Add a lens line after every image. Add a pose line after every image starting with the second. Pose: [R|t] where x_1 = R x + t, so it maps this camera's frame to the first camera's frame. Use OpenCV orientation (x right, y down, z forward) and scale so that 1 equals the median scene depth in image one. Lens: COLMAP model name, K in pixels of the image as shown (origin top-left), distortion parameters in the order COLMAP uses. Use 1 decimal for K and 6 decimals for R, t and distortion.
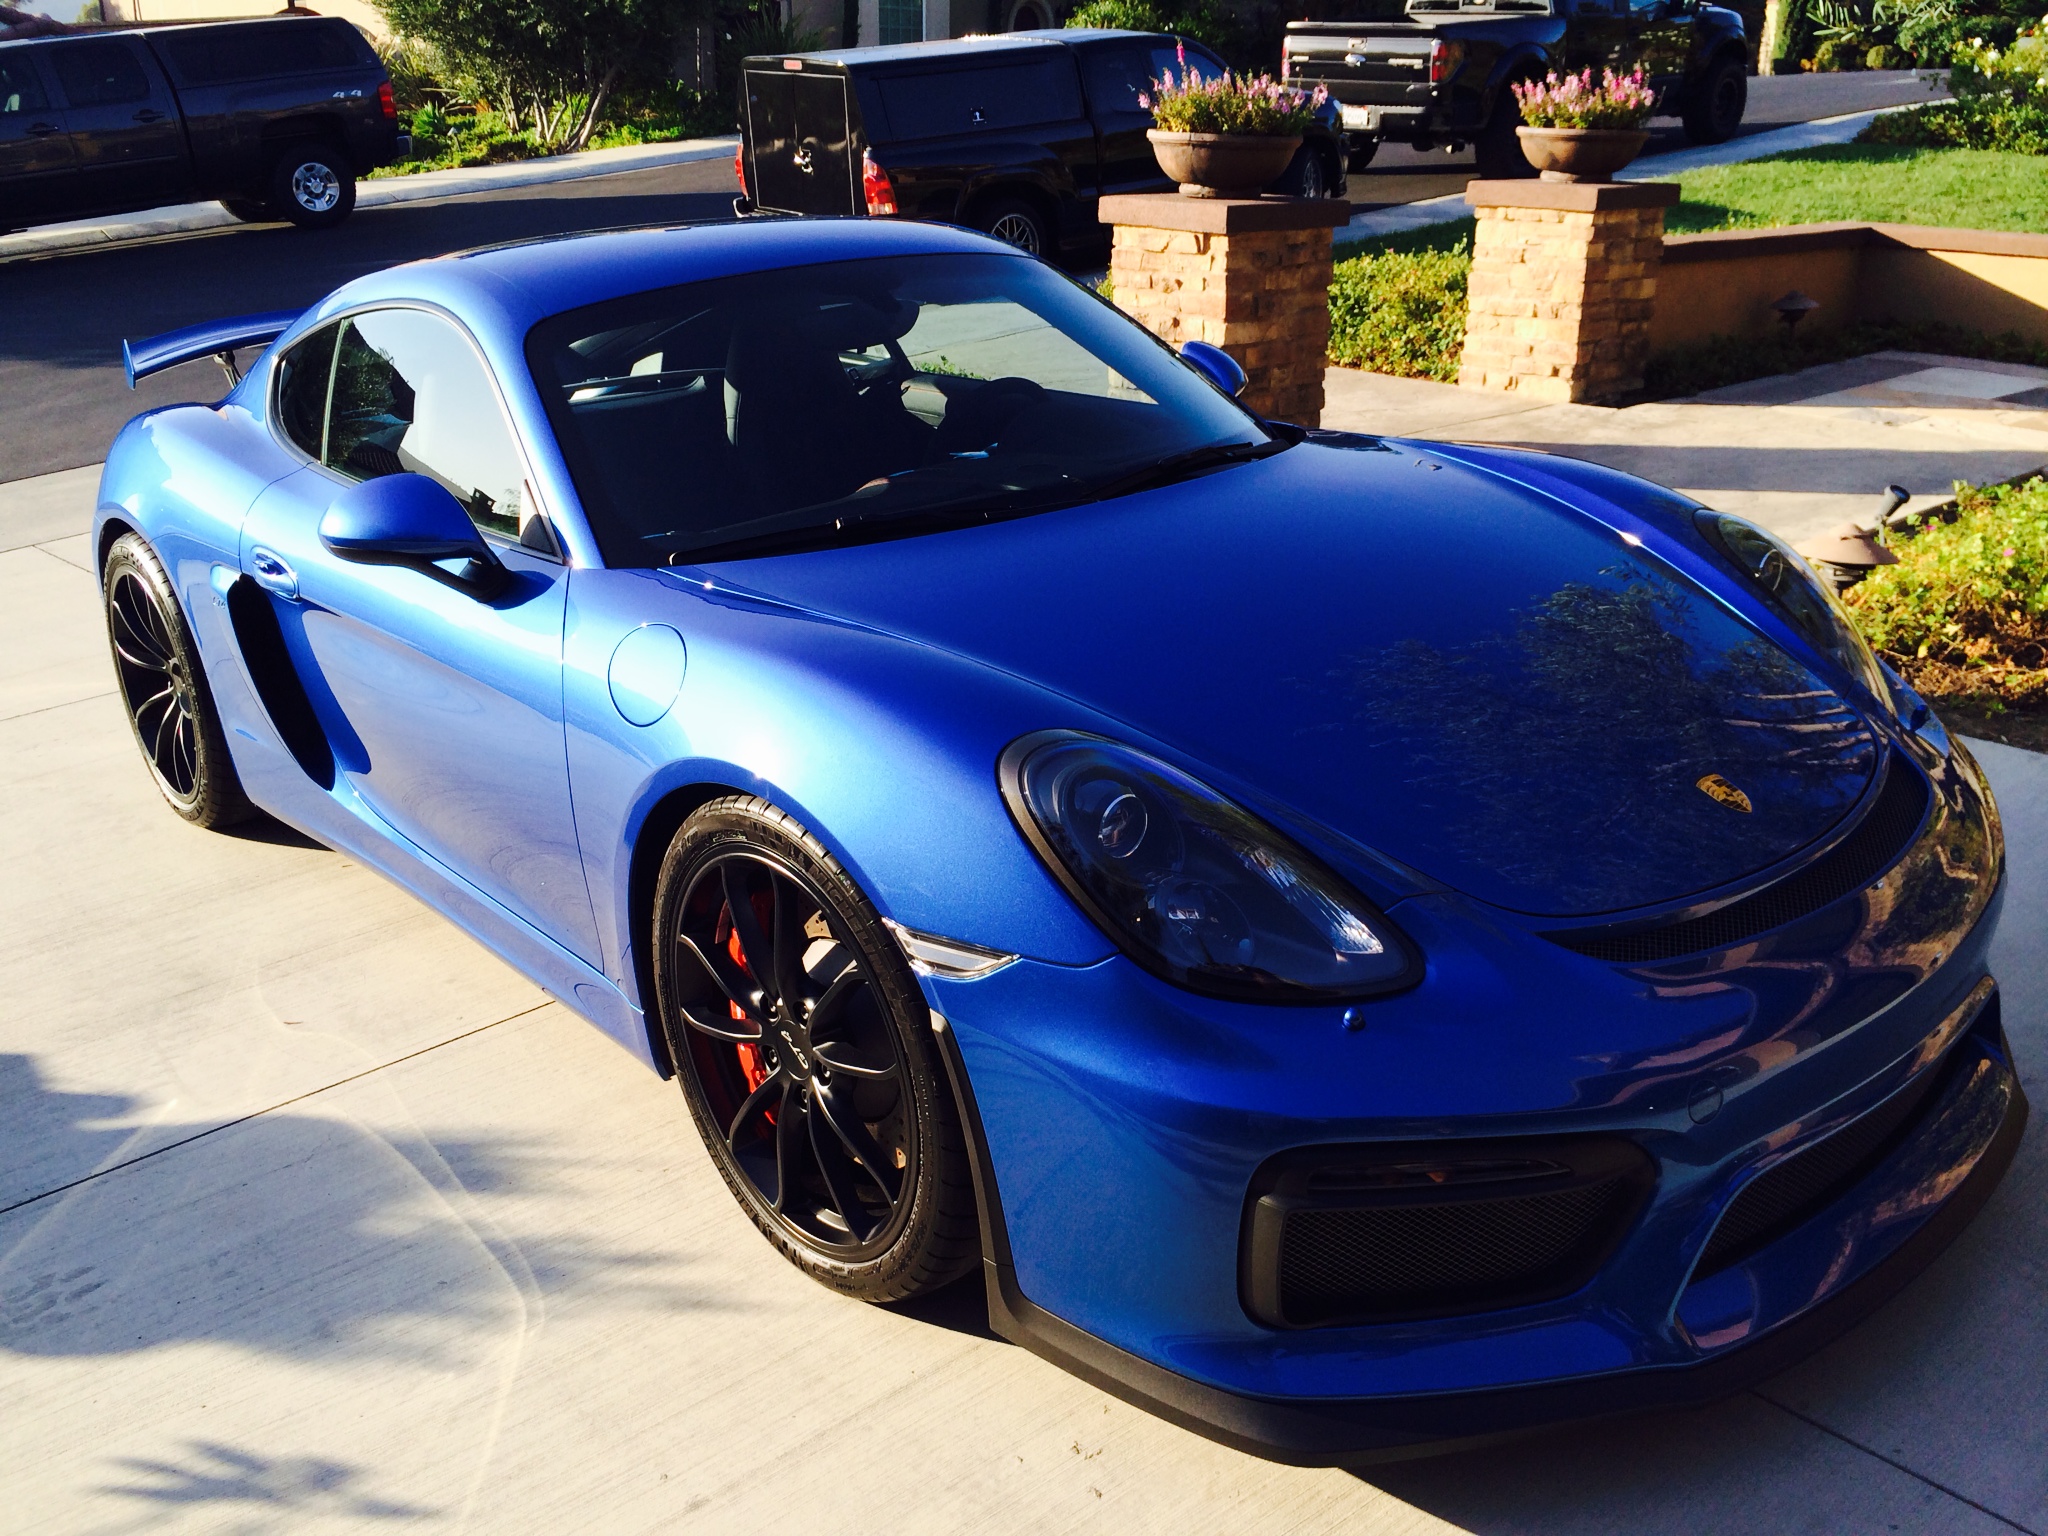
lens RADIAL K [[1740.1, 0, 1024.6], [0, 1740.1, 774.5], [0, 0, 1]] dist [0.046395, -0.027555]
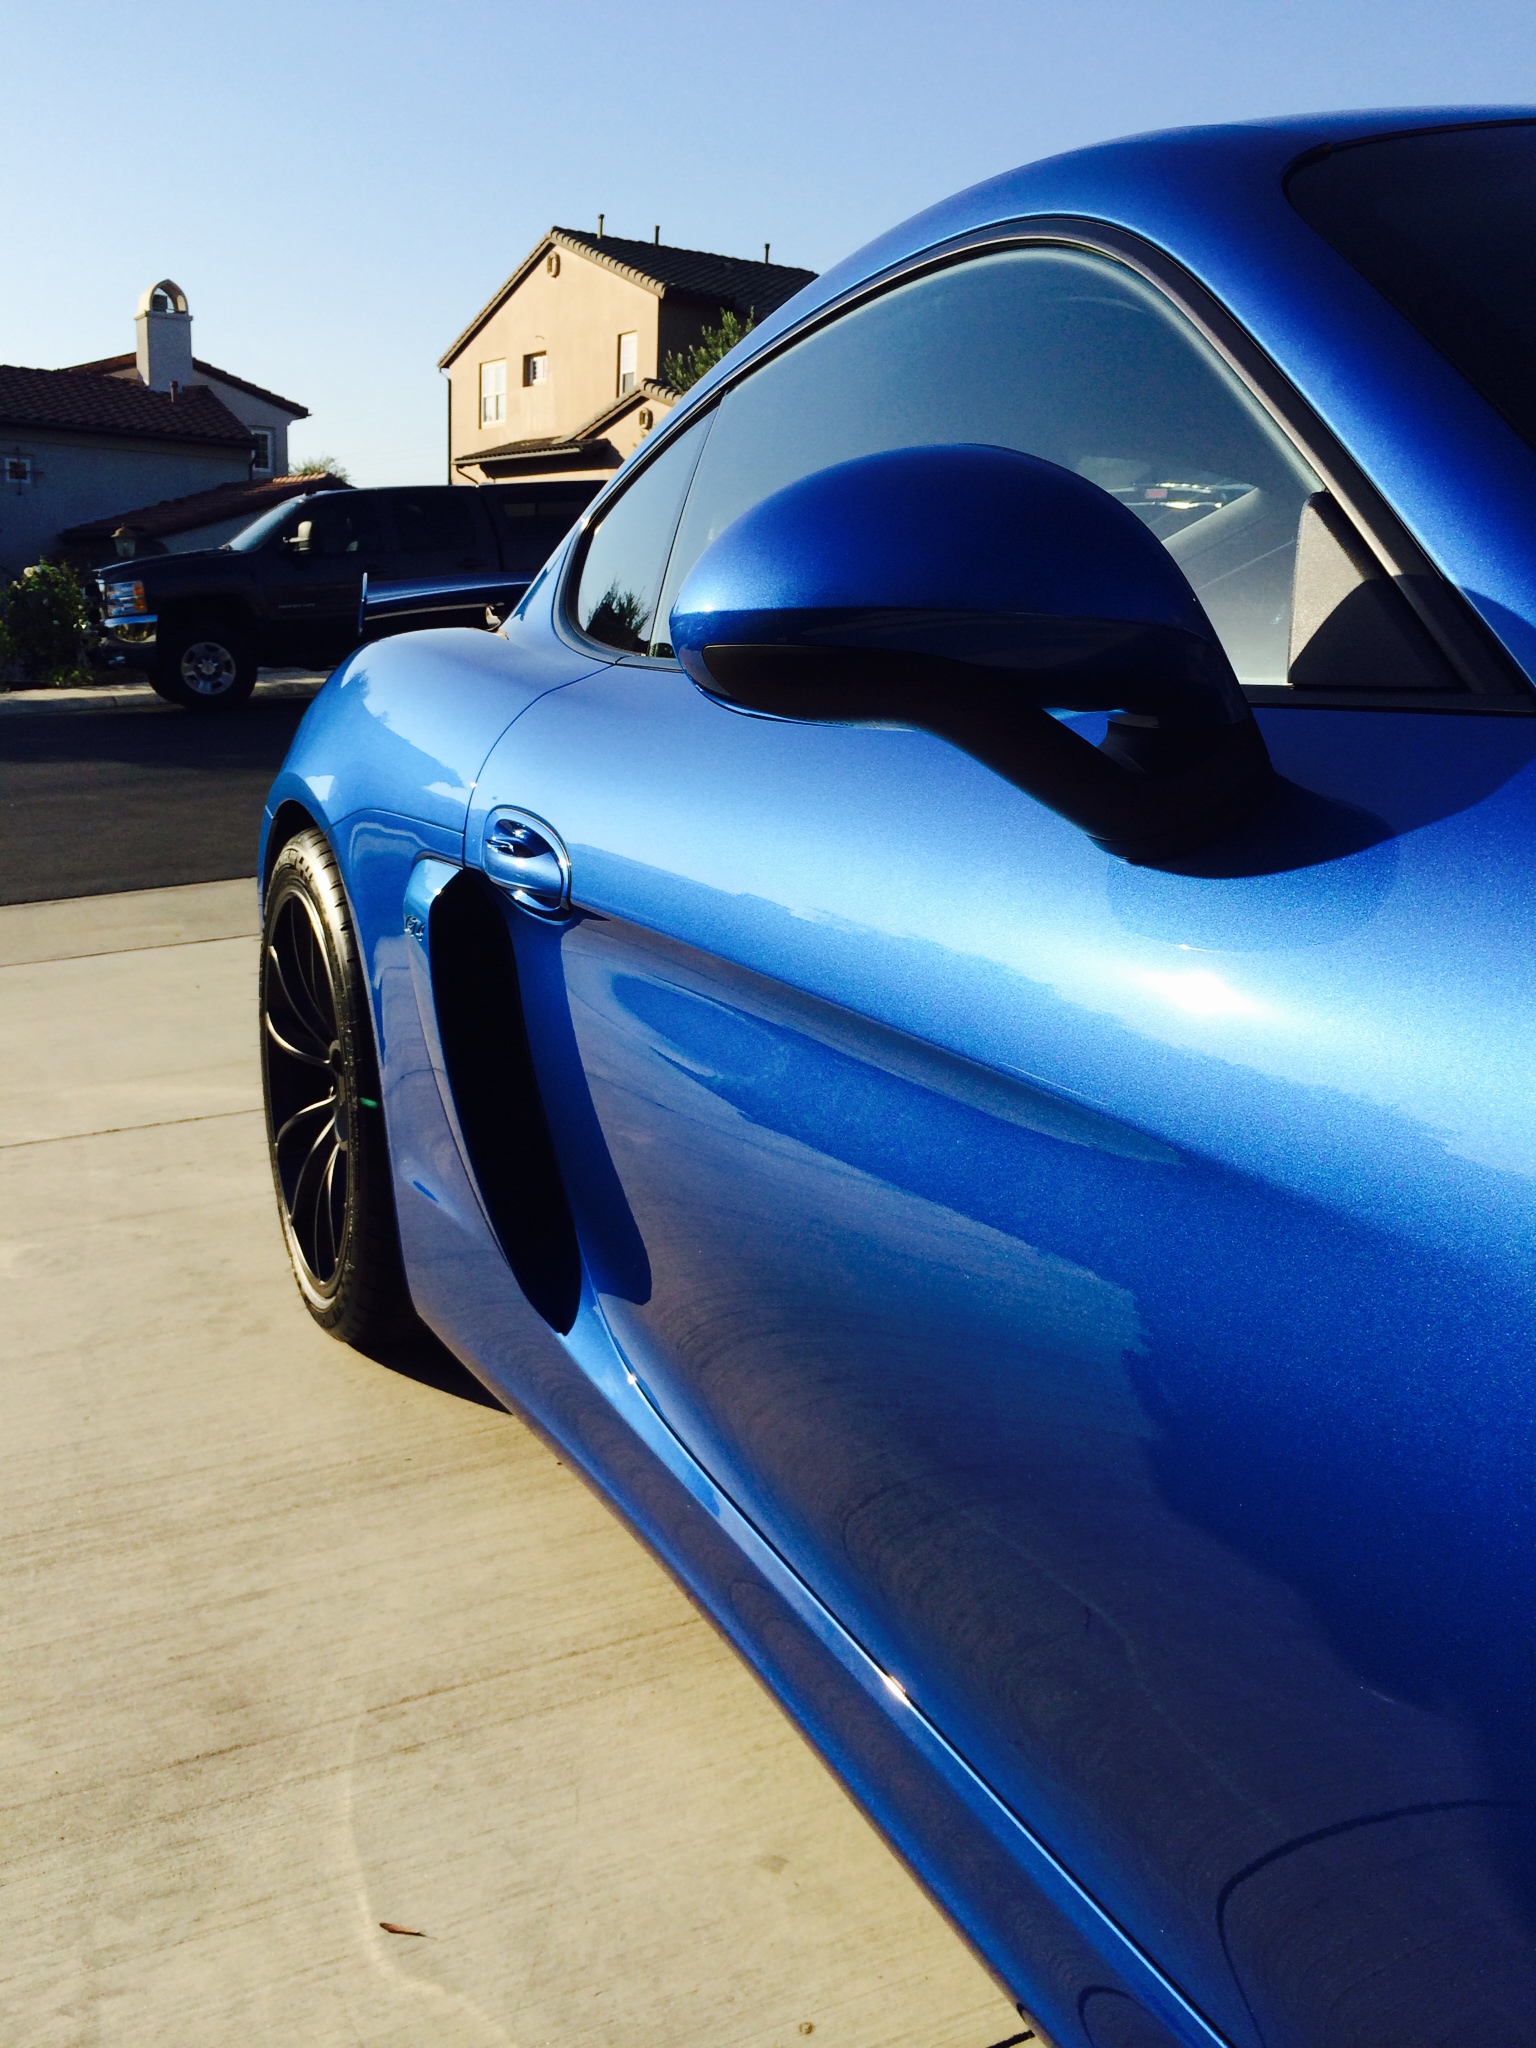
lens RADIAL K [[1740.1, 0, 770.9], [0, 1740.1, 1031.1], [0, 0, 1]] dist [0.046395, -0.027555]
pose [[0.962705, 0.093634, -0.253834, -0.225937], [-0.129095, 0.983489, -0.126822, -0.017788], [0.237768, 0.154861, 0.958897, 0.538496]]
